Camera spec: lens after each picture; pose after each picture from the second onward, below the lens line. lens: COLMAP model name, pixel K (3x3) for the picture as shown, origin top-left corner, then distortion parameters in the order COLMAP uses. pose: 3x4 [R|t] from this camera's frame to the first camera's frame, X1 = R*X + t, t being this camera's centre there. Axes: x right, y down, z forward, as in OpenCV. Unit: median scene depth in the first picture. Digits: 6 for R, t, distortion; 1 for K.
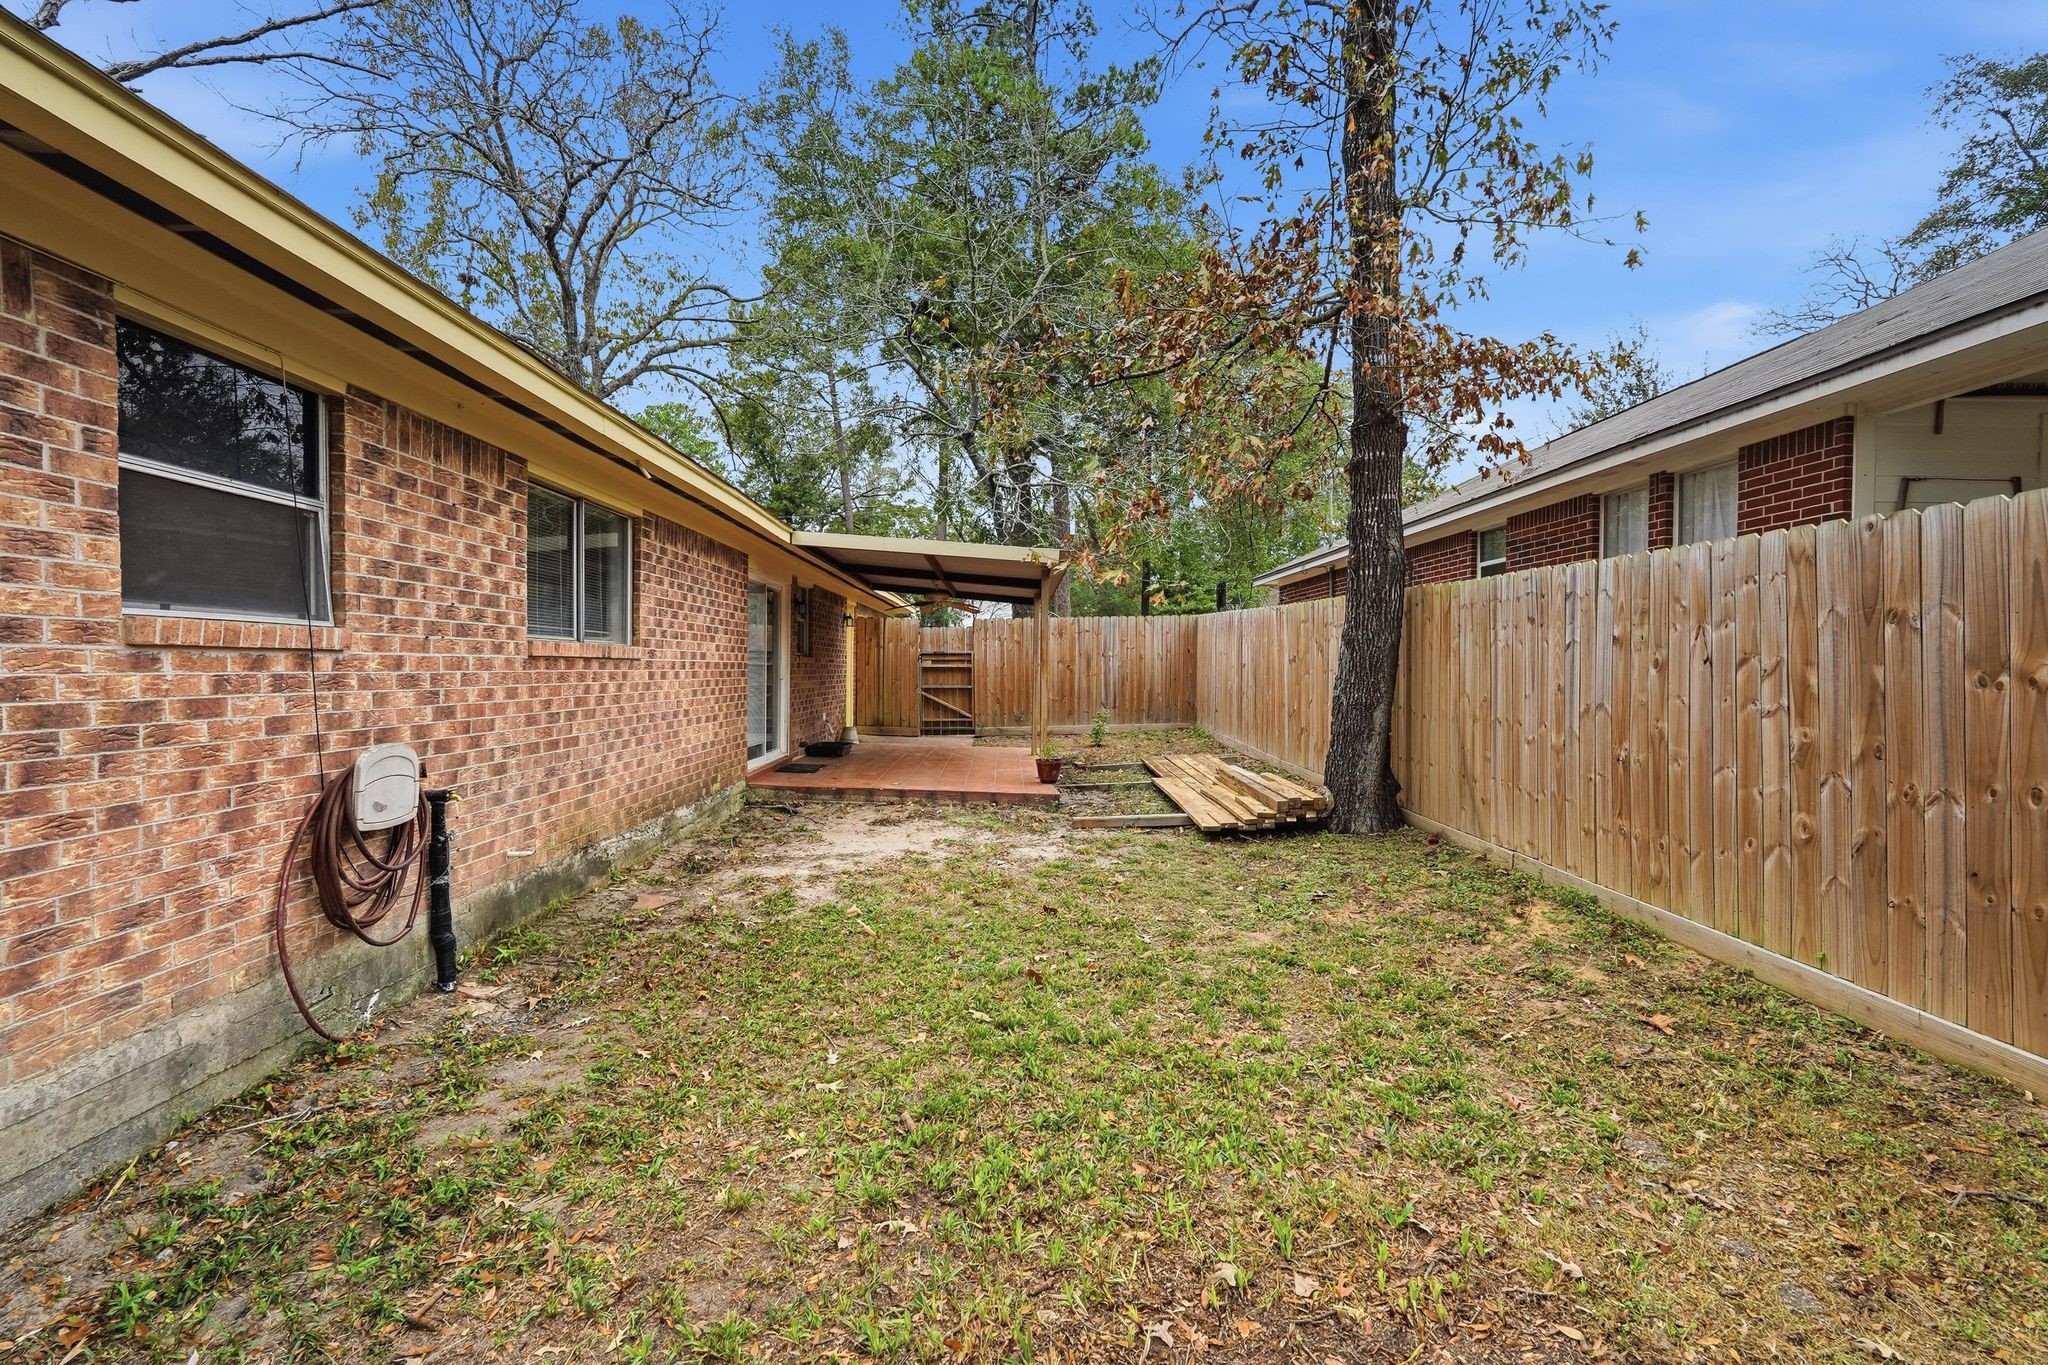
lens RADIAL K [[935.4, 0, 1027.1], [0, 935.4, 689.5], [0, 0, 1]] dist [-0.000549, 0.000375]
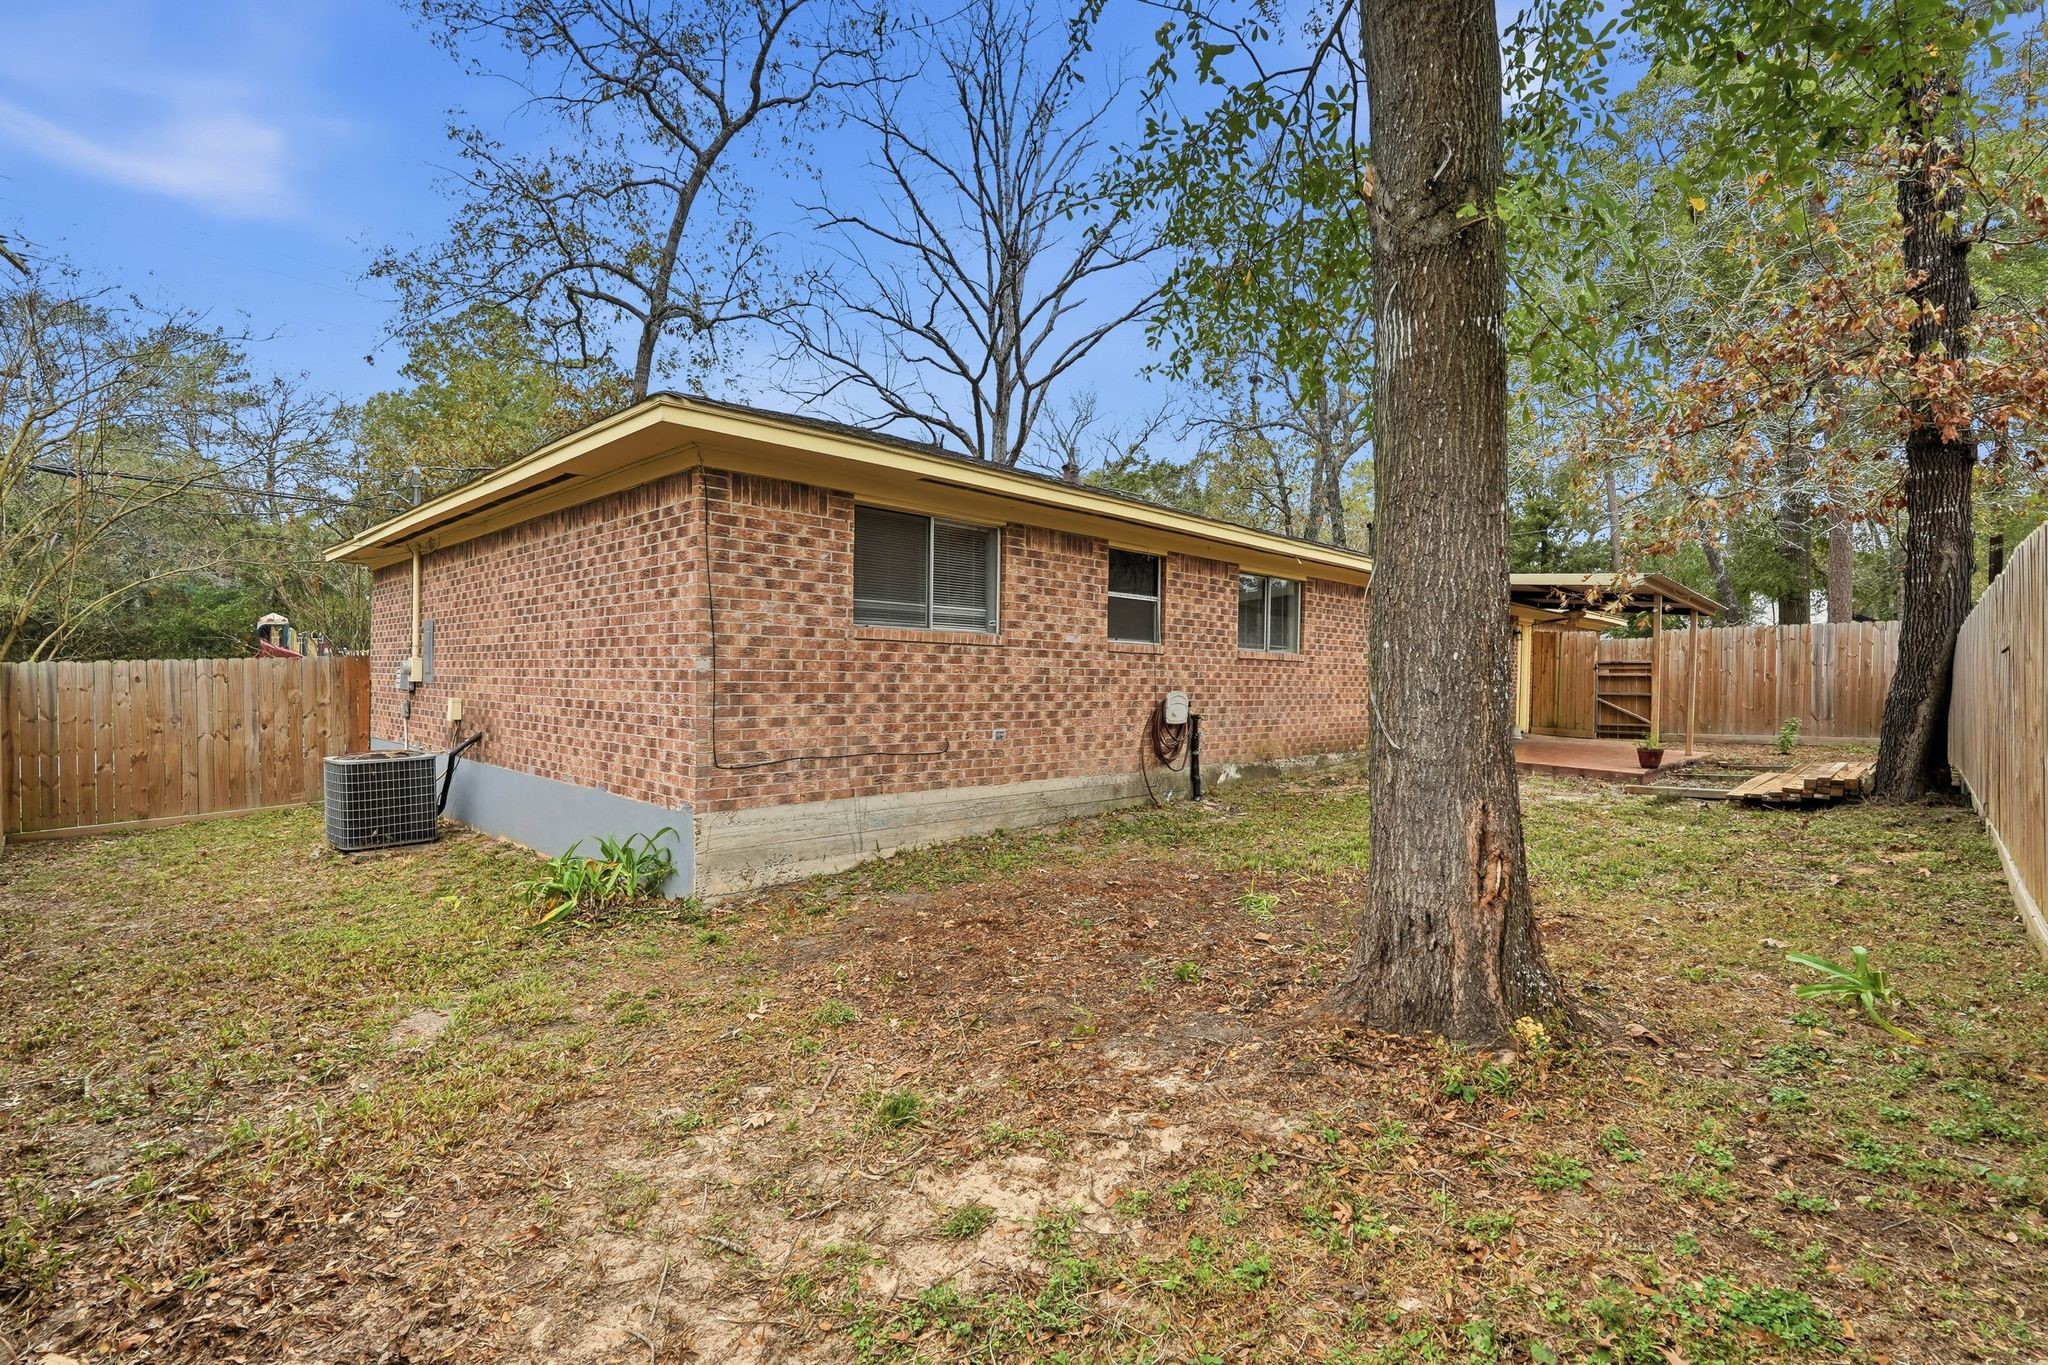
lens RADIAL K [[935.4, 0, 1022.7], [0, 935.4, 689.6], [0, 0, 1]] dist [-0.000549, 0.000375]
pose [[0.705652, 0.012525, -0.708448, 0.741960], [-0.026615, 0.999607, -0.008838, 0.079957], [0.708059, 0.025092, 0.705708, -0.986519]]
